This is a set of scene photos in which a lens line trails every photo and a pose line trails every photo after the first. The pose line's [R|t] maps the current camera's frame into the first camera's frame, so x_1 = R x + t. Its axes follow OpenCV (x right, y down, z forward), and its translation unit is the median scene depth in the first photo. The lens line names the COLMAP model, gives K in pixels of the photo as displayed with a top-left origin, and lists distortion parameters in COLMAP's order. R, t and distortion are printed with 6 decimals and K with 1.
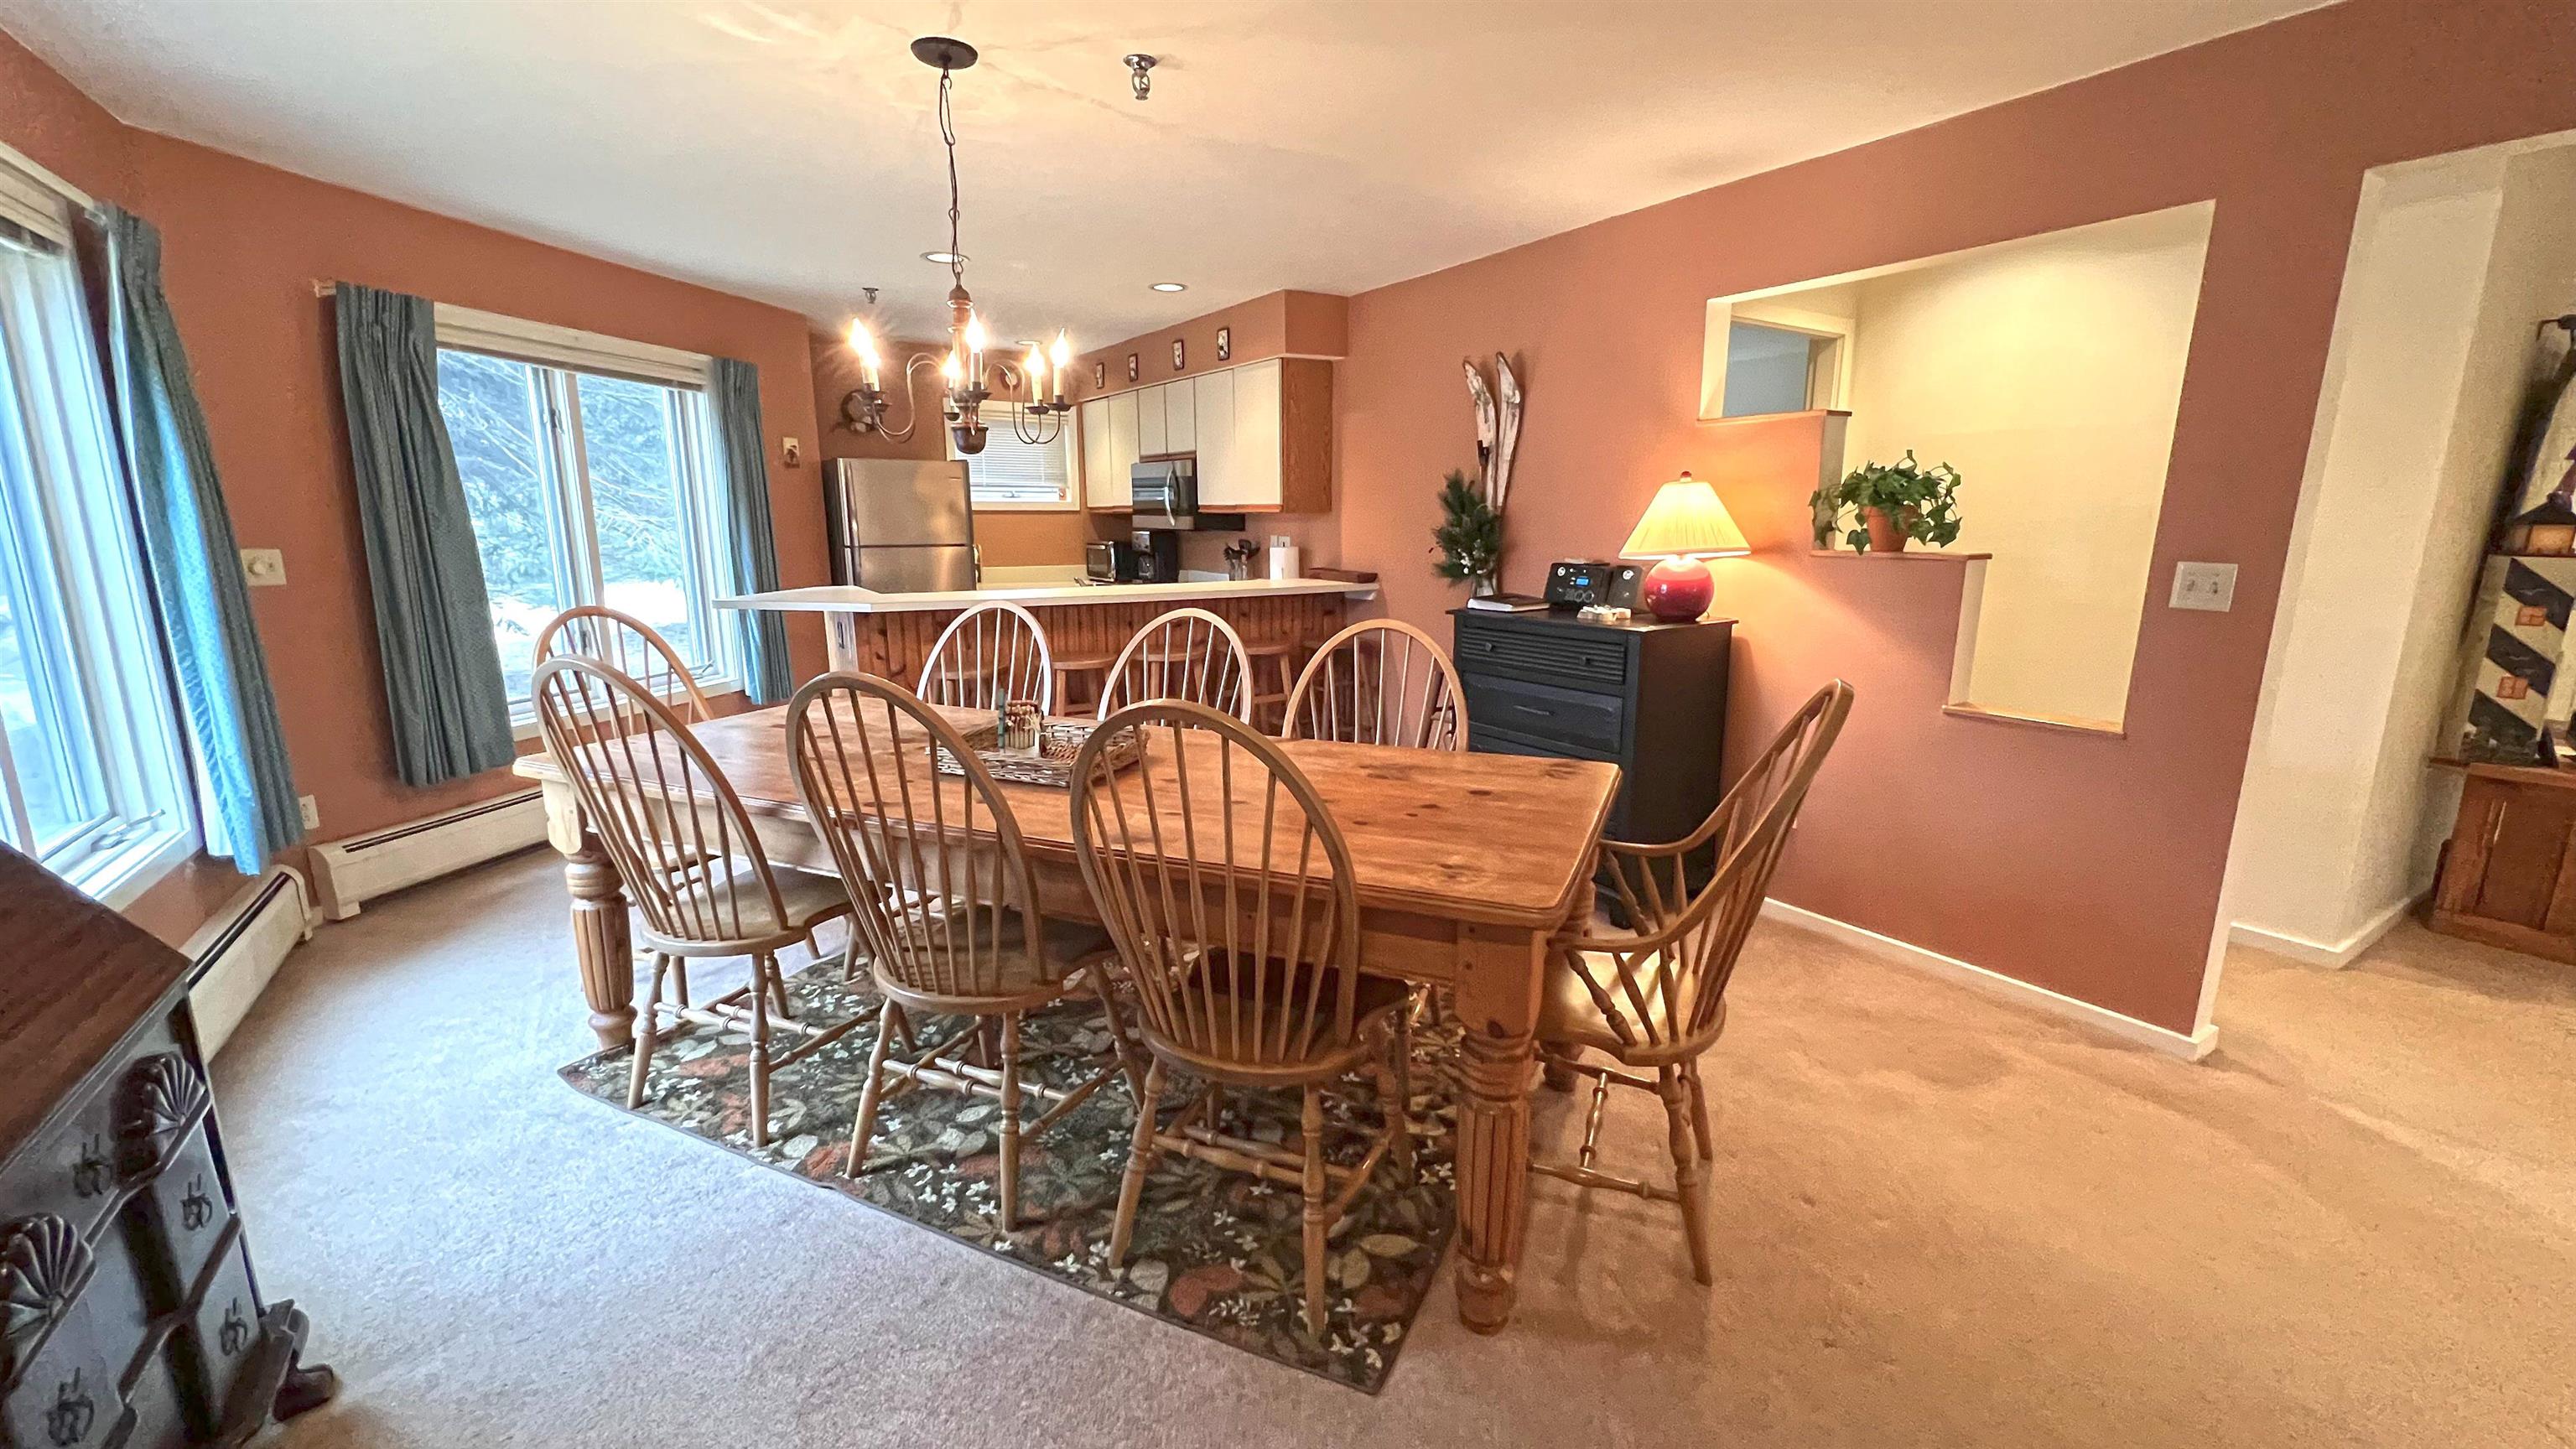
lens RADIAL K [[1030.0, 0, 1291.4], [0, 1030.0, 725.7], [0, 0, 1]] dist [-0.000433, -0.000167]
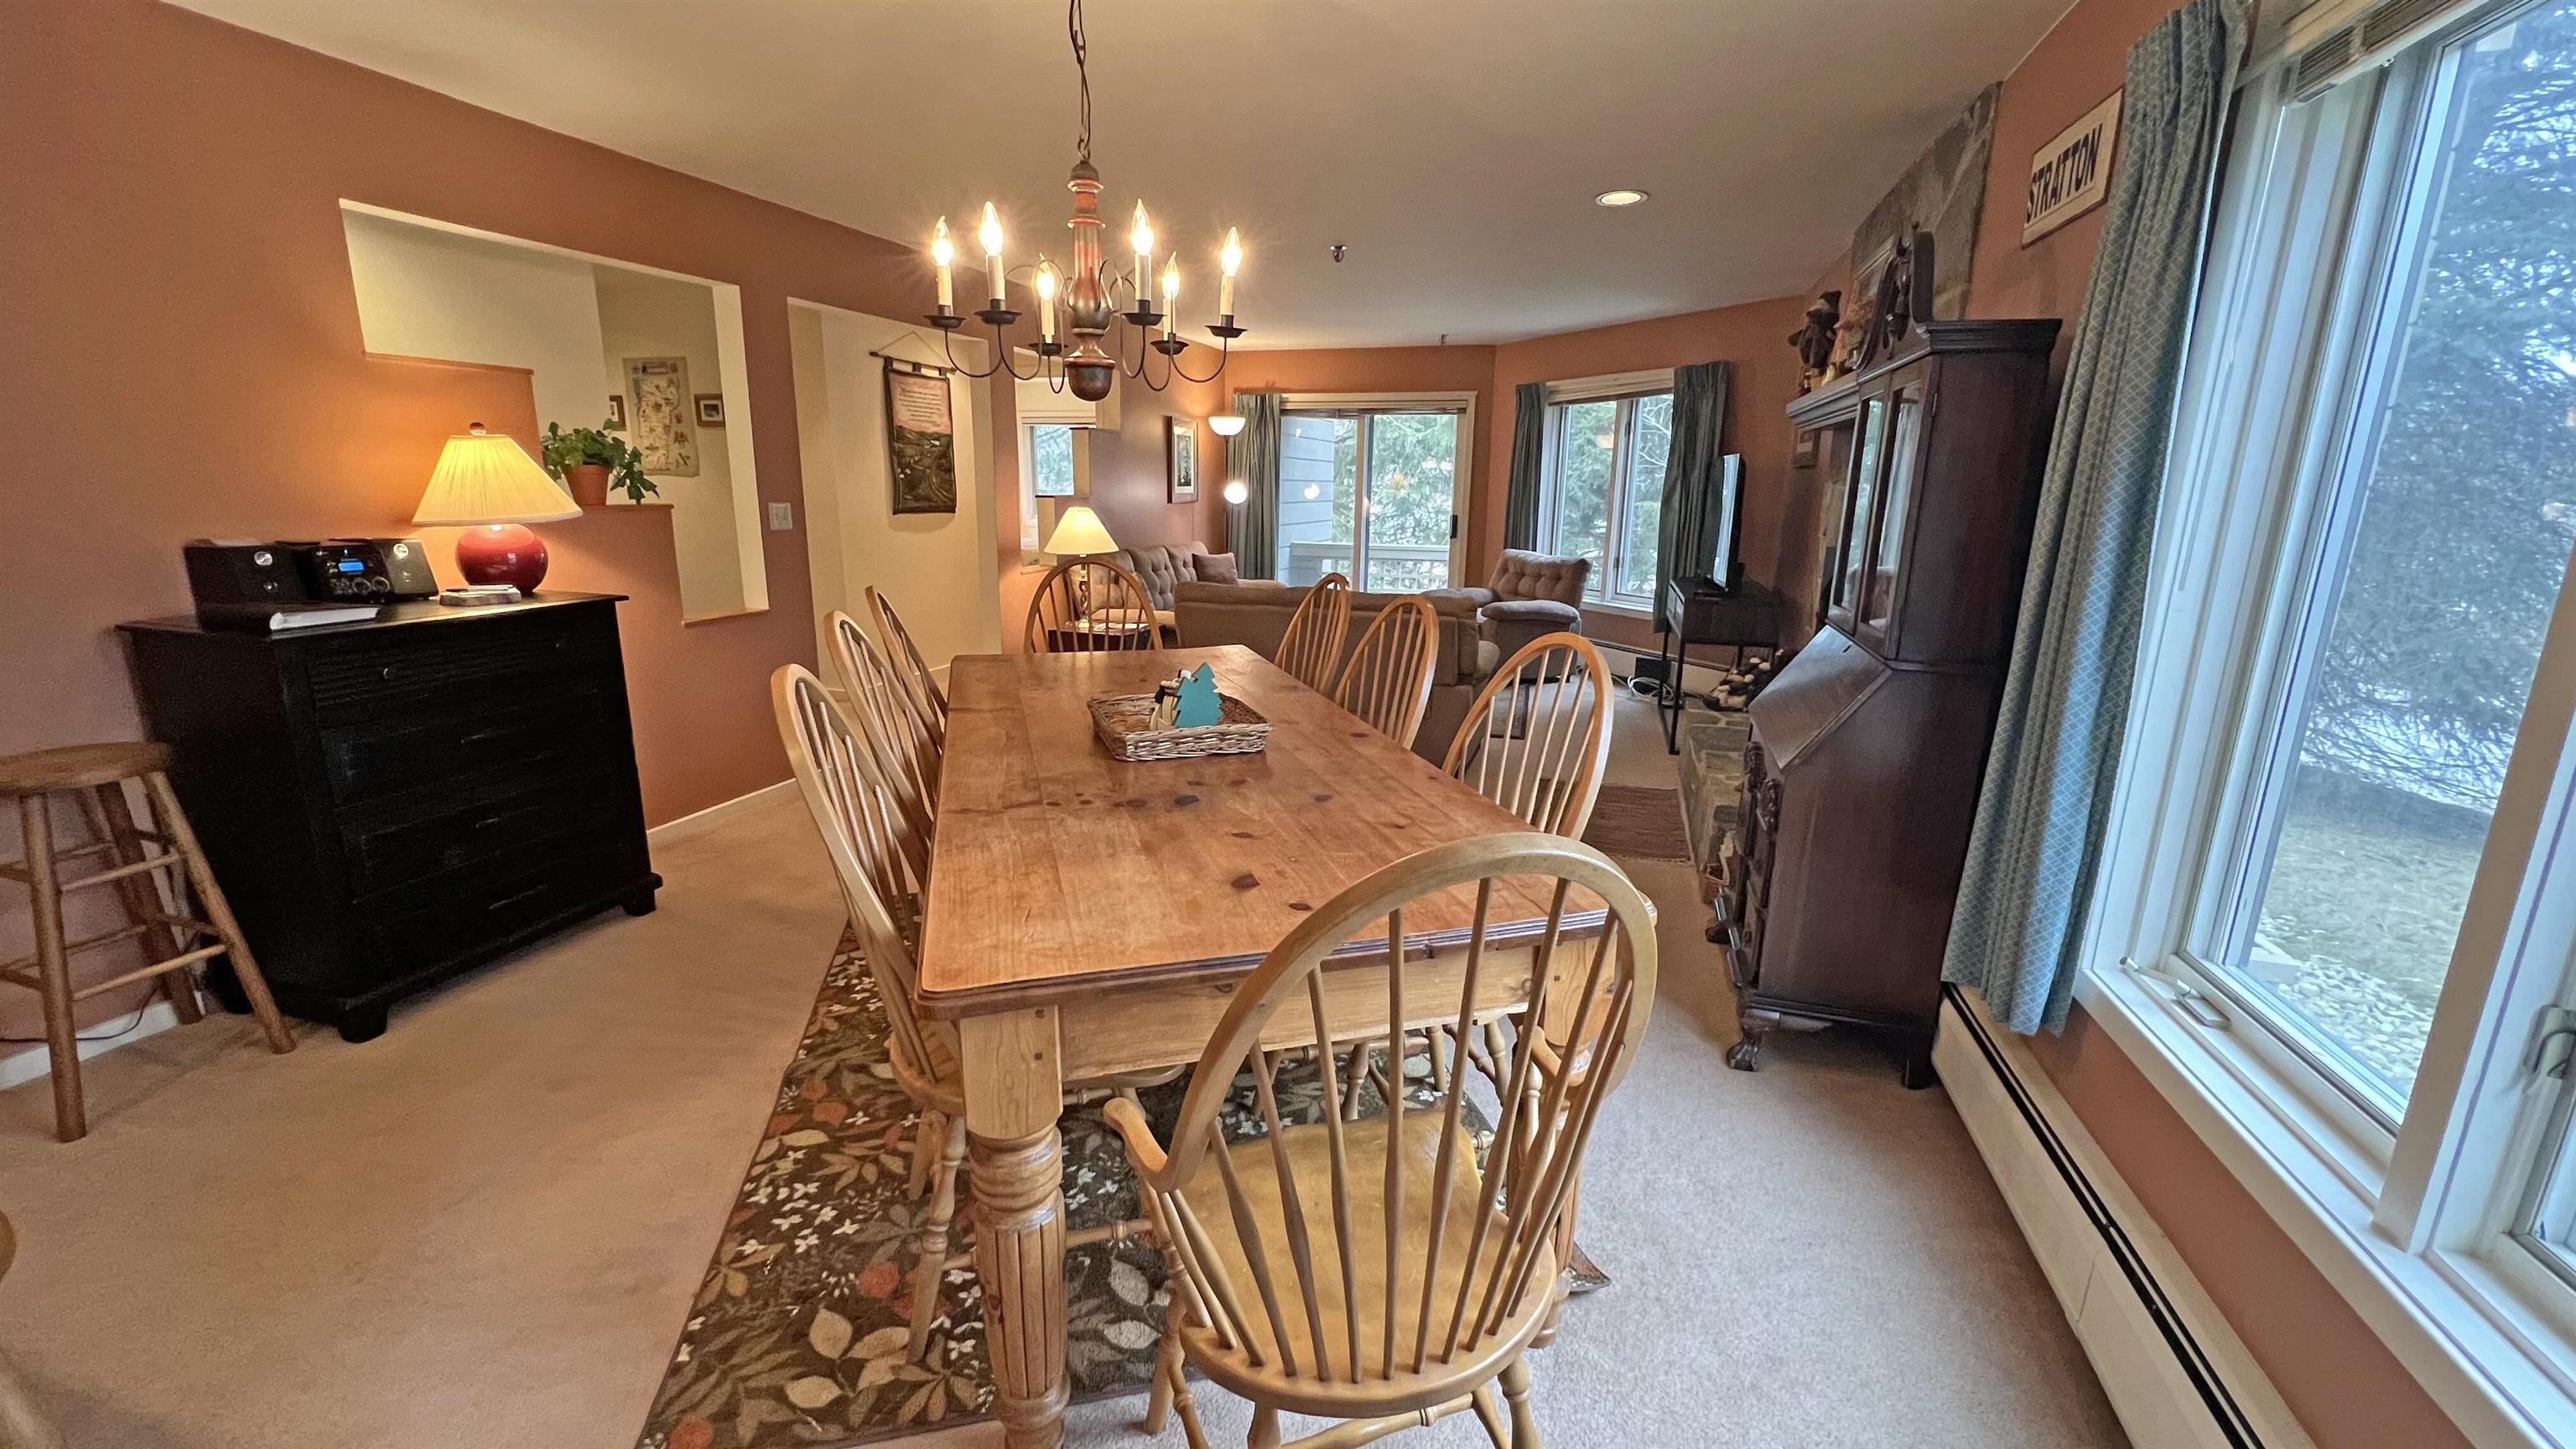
lens RADIAL K [[1030.0, 0, 1291.4], [0, 1030.0, 725.7], [0, 0, 1]] dist [-0.000433, -0.000167]
pose [[-0.636674, -0.189045, 0.747602, -0.591263], [0.140900, 0.924645, 0.353807, -0.172700], [-0.758152, 0.330597, -0.562060, 0.824225]]
